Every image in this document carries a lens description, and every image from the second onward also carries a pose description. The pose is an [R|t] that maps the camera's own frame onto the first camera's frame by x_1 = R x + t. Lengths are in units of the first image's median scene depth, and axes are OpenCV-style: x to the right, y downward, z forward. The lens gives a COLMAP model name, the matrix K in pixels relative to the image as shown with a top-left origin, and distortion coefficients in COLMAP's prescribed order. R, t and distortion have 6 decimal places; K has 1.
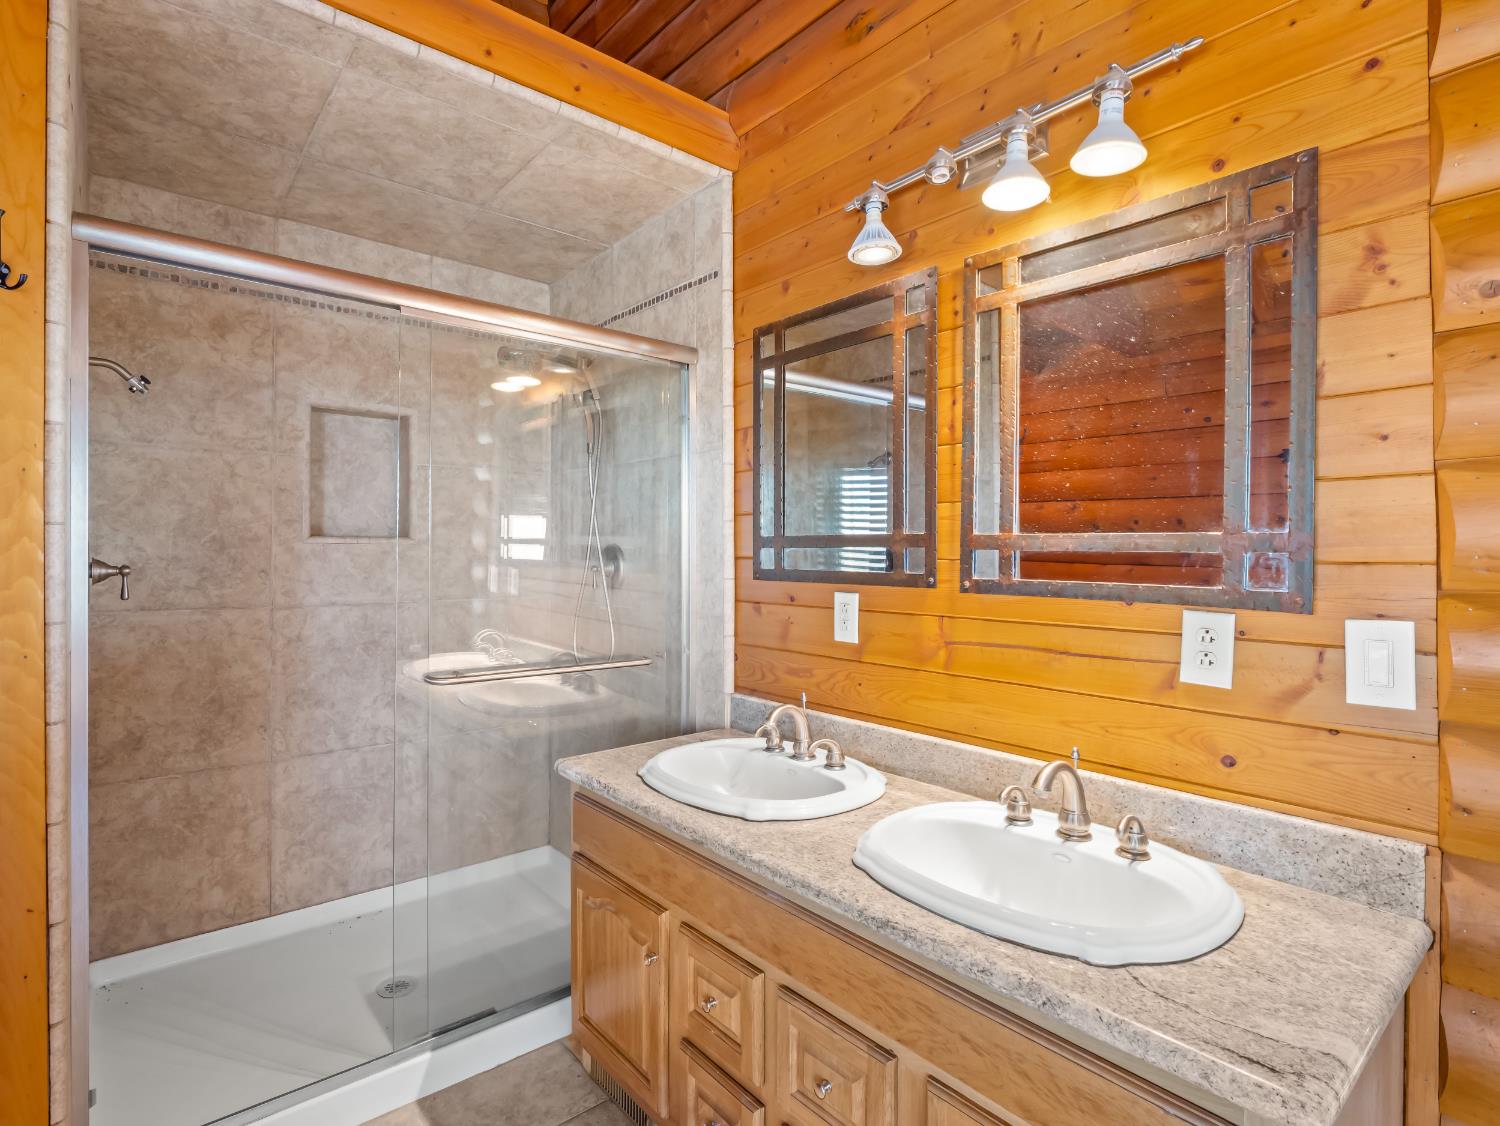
lens RADIAL K [[764.1, 0, 754.3], [0, 764.1, 556.5], [0, 0, 1]] dist [-0.009927, -0.002340]
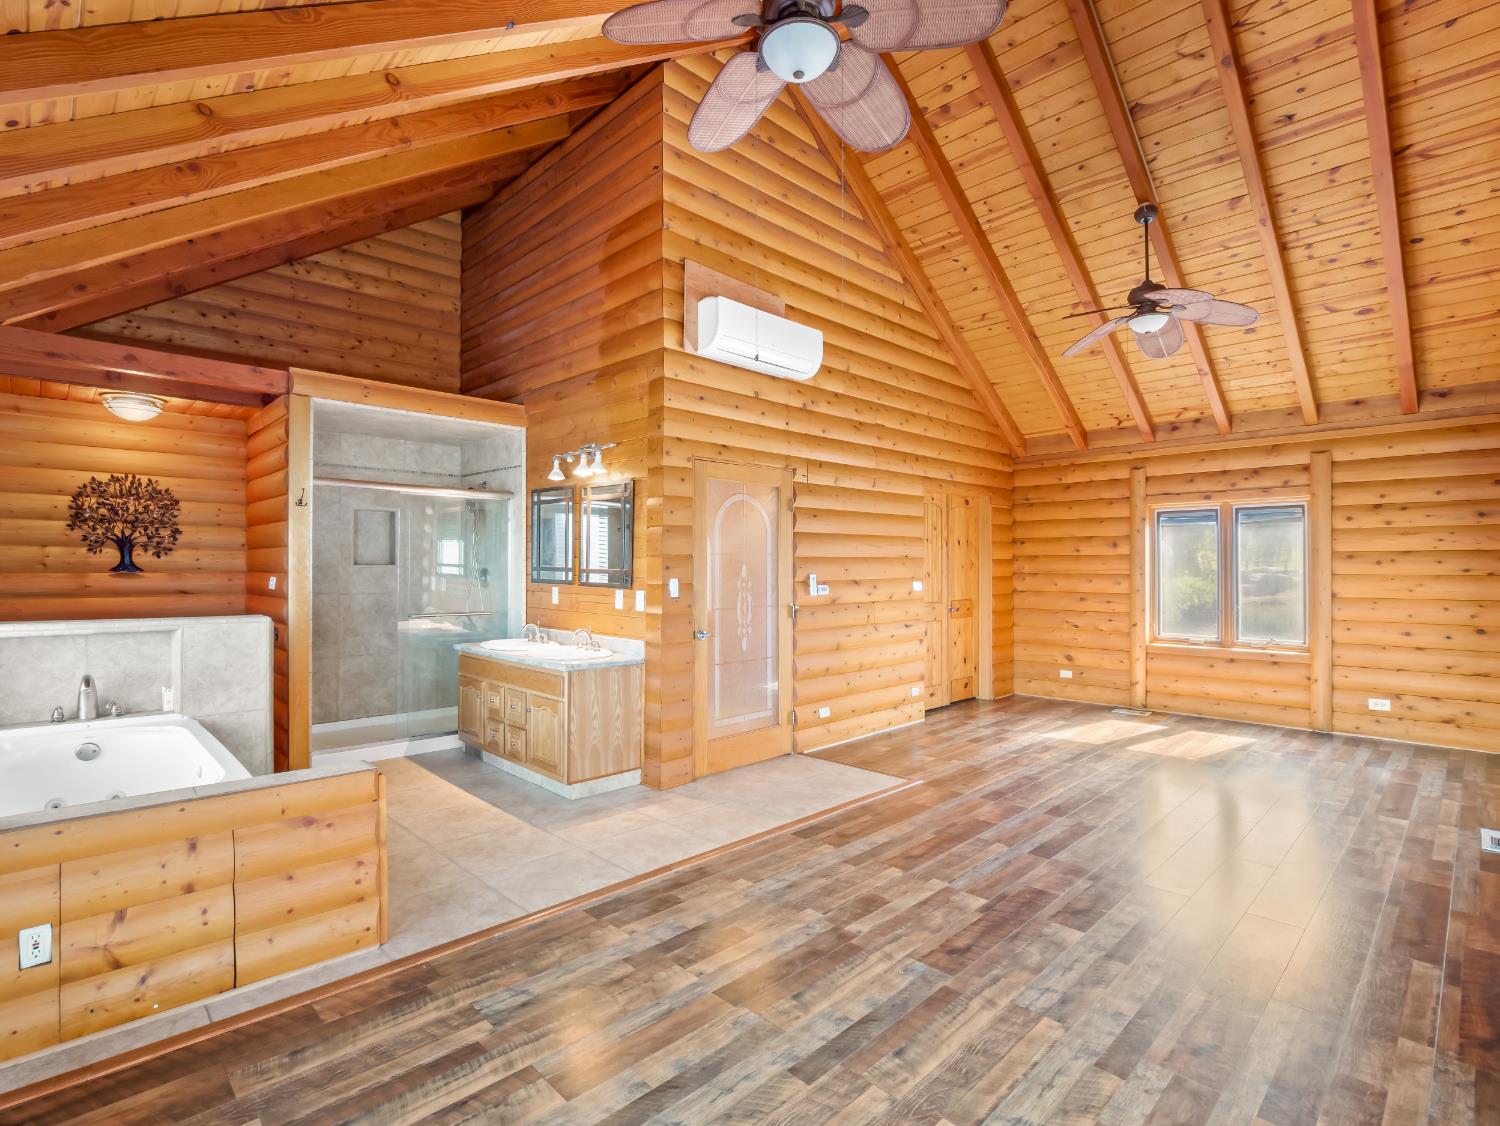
lens RADIAL K [[727.4, 0, 745.4], [0, 727.4, 566.2], [0, 0, 1]] dist [-0.007211, -0.005021]
pose [[0.997582, 0.003930, 0.069391, 0.512631], [-0.003828, 0.999991, -0.001599, -0.023838], [-0.069397, 0.001330, 0.997588, -1.435601]]
